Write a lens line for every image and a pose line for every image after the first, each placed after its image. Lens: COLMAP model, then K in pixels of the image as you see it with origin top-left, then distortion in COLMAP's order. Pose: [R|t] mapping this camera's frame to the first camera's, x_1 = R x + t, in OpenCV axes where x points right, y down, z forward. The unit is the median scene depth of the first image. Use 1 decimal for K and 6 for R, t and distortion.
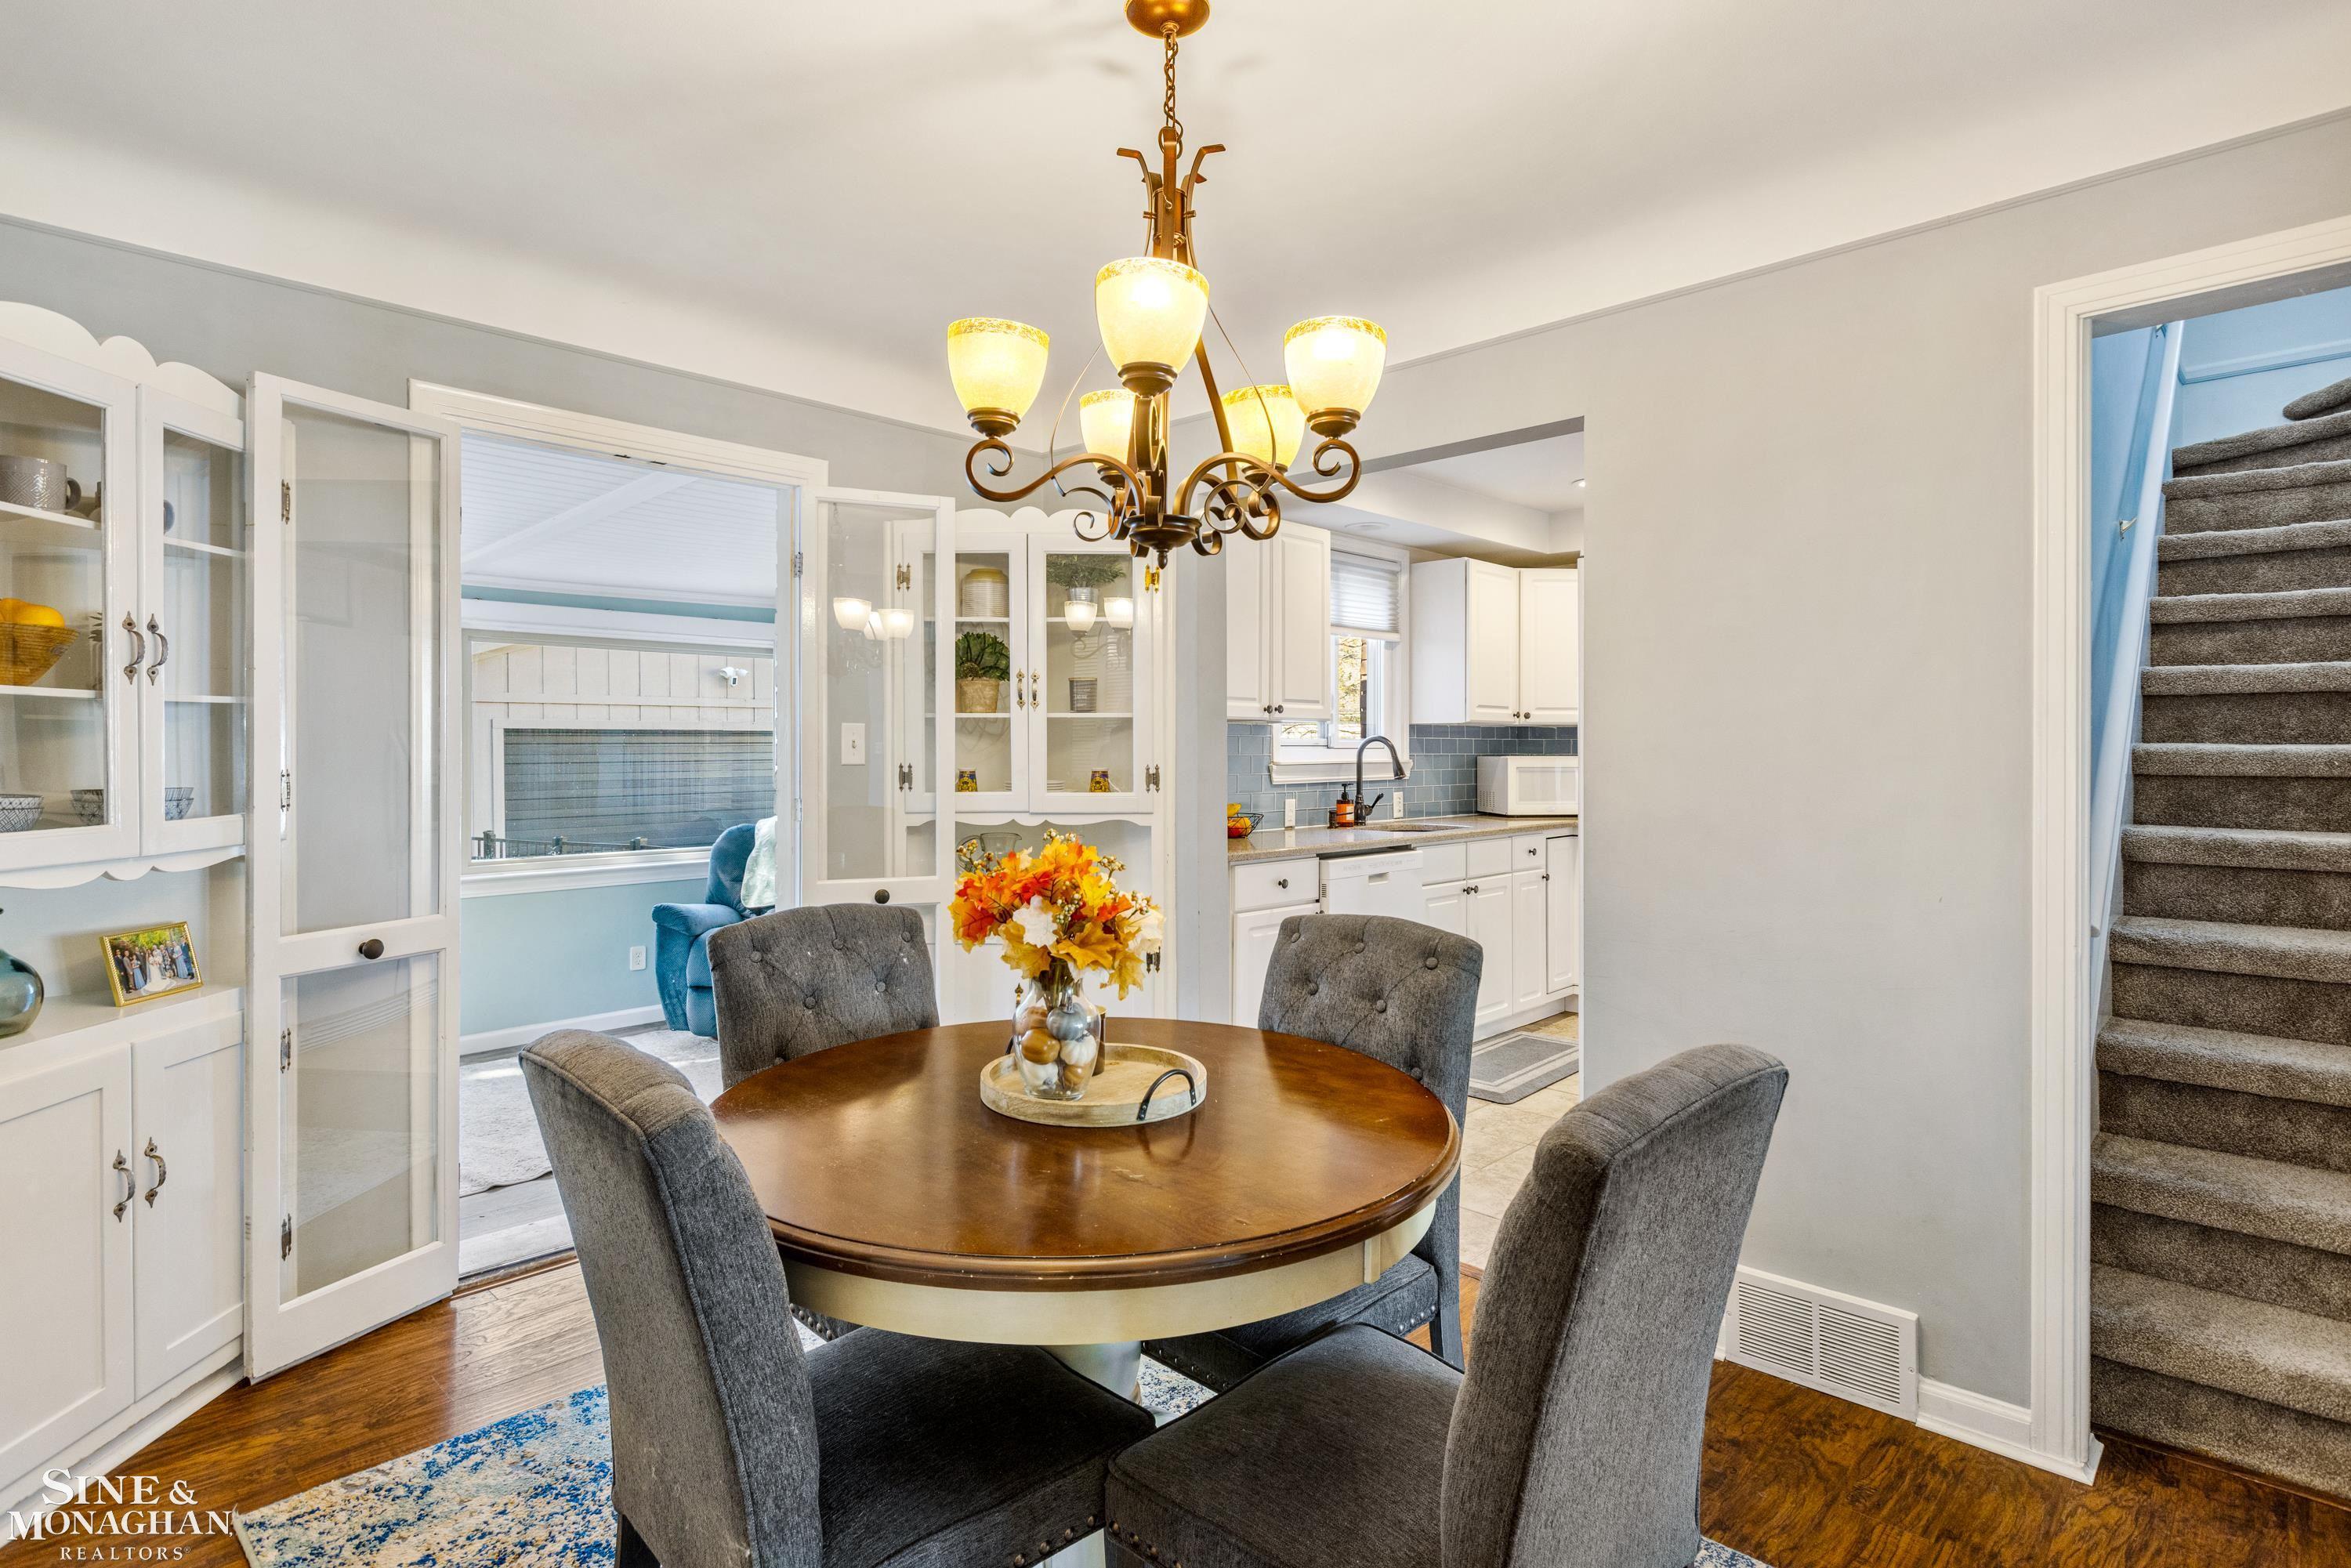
lens RADIAL K [[1196.7, 0, 1174.8], [0, 1196.7, 769.9], [0, 0, 1]] dist [-0.000134, -0.000026]
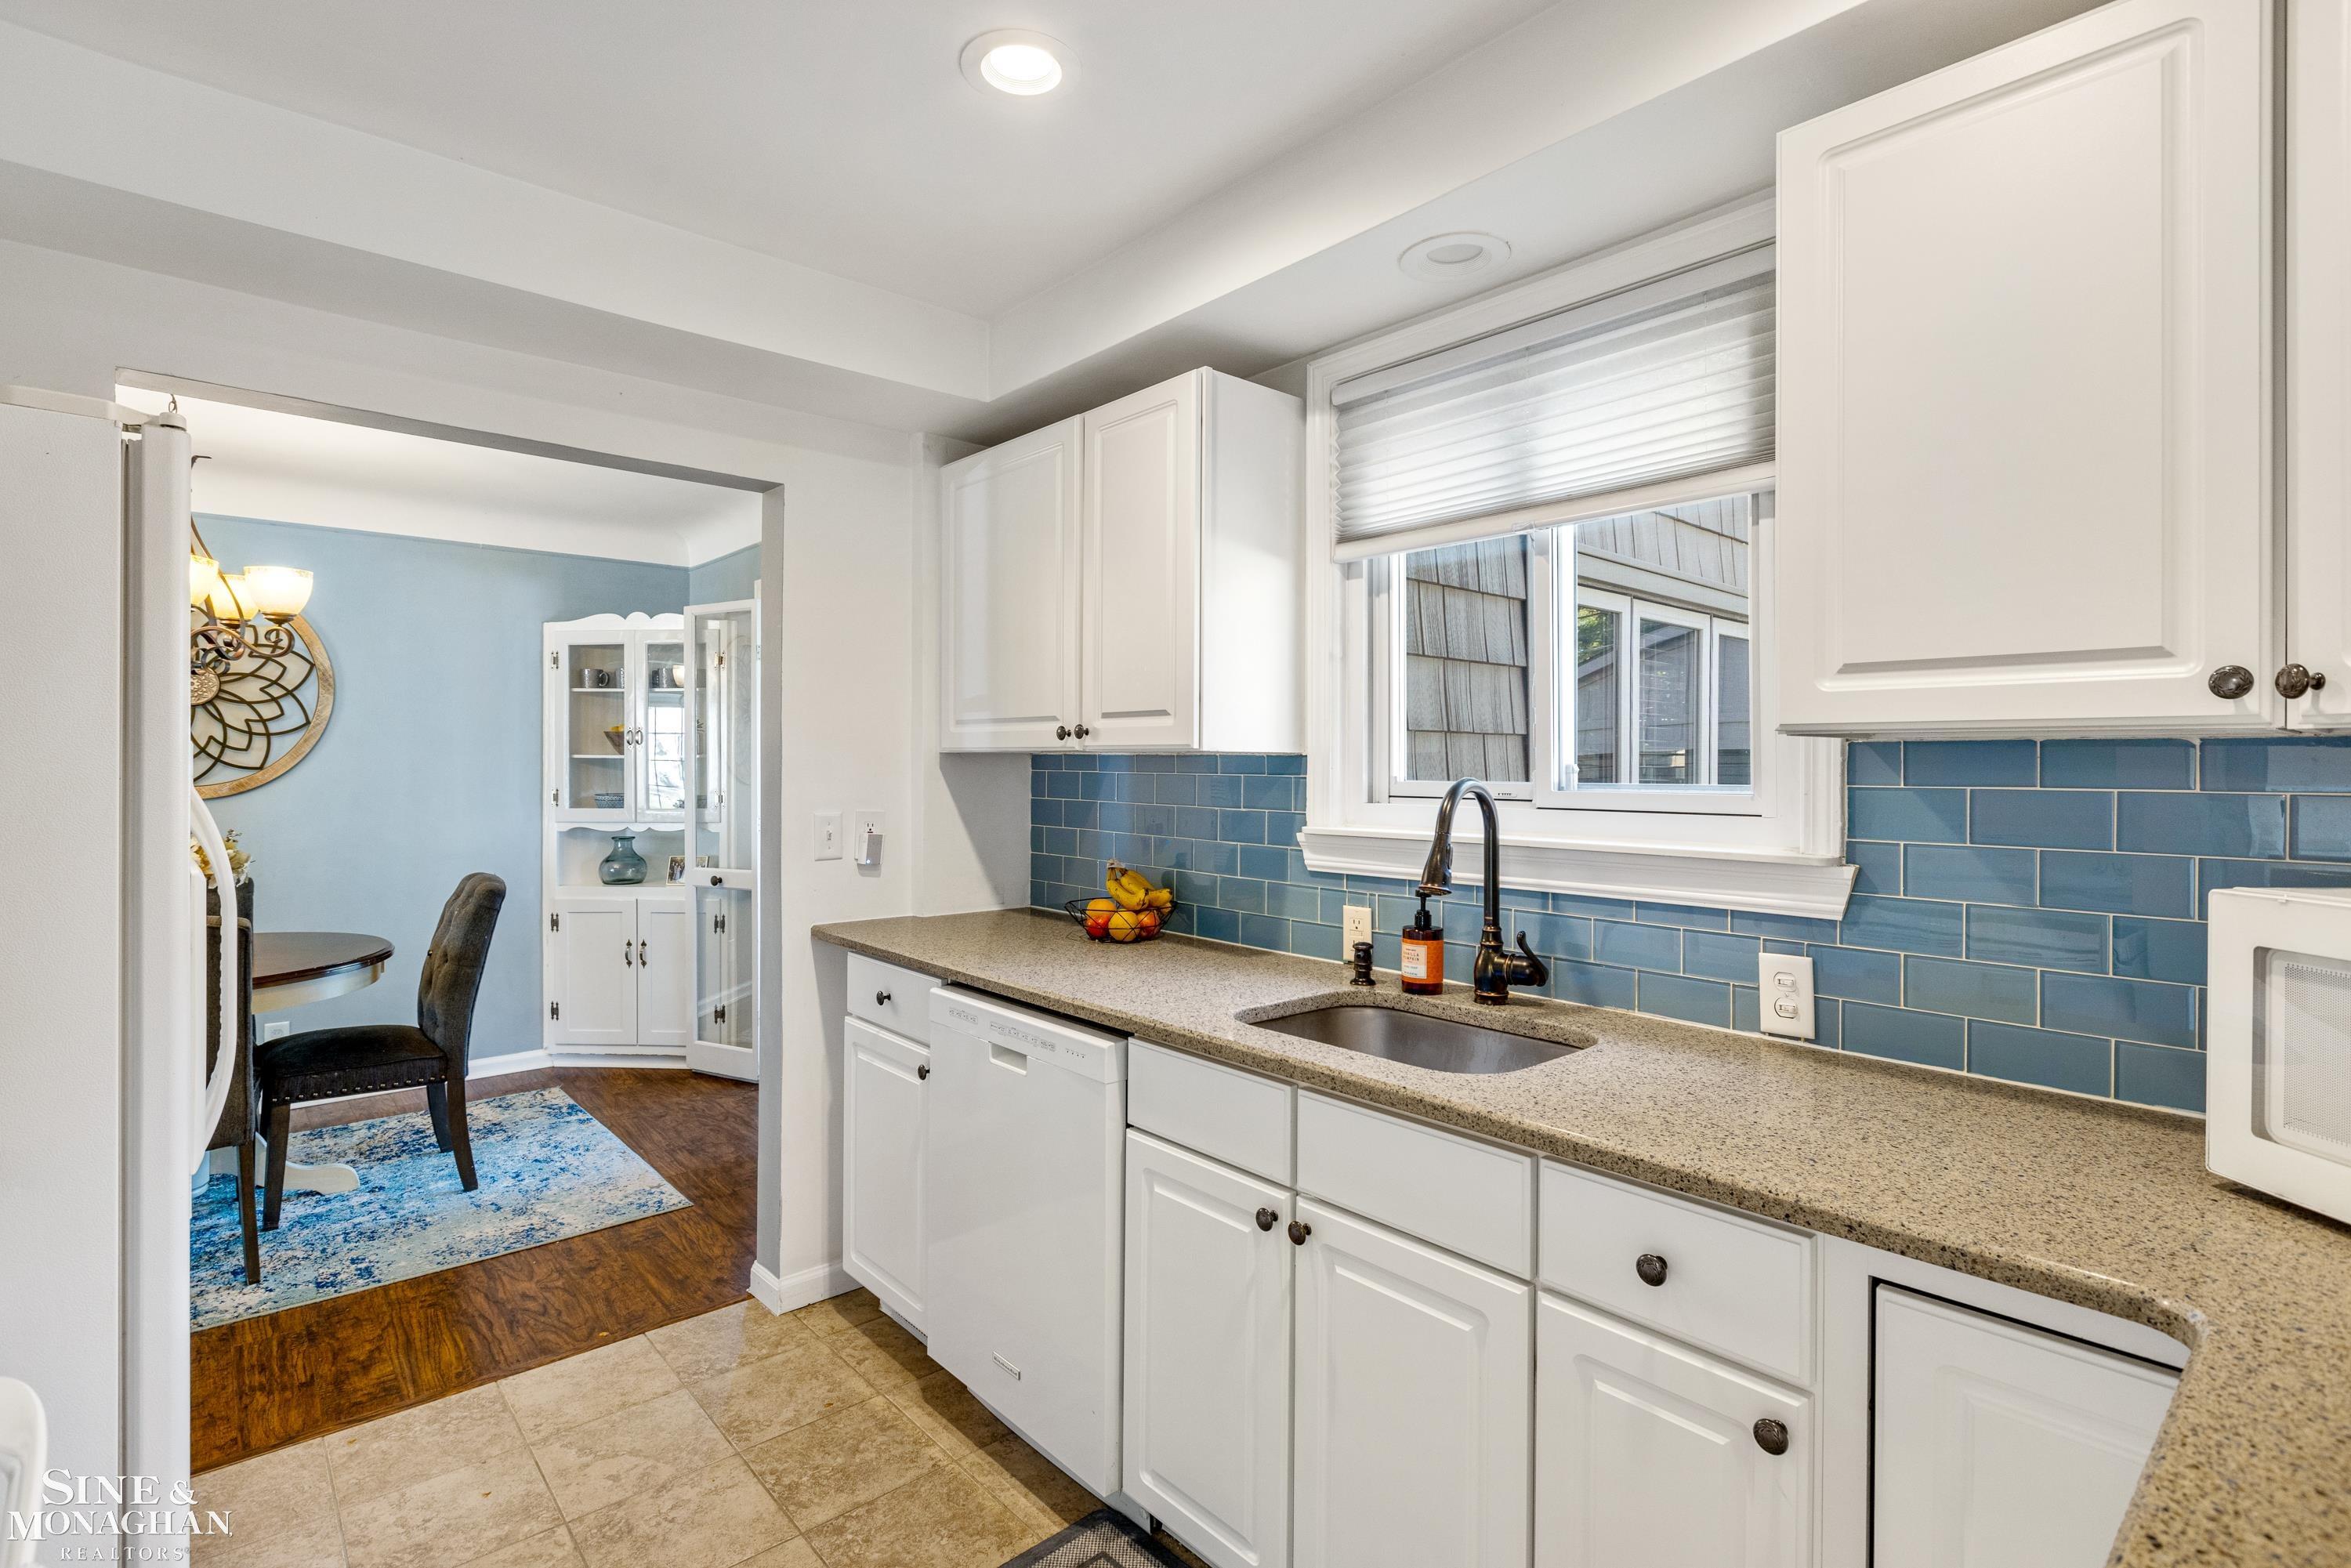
lens RADIAL K [[1107.4, 0, 1174.9], [0, 1107.4, 766.9], [0, 0, 1]] dist [0.000403, 0.000008]
pose [[-0.075368, 0.016661, -0.997017, 0.540173], [-0.008412, 0.999814, 0.017344, -0.037121], [0.997120, 0.009694, -0.075214, 0.932934]]
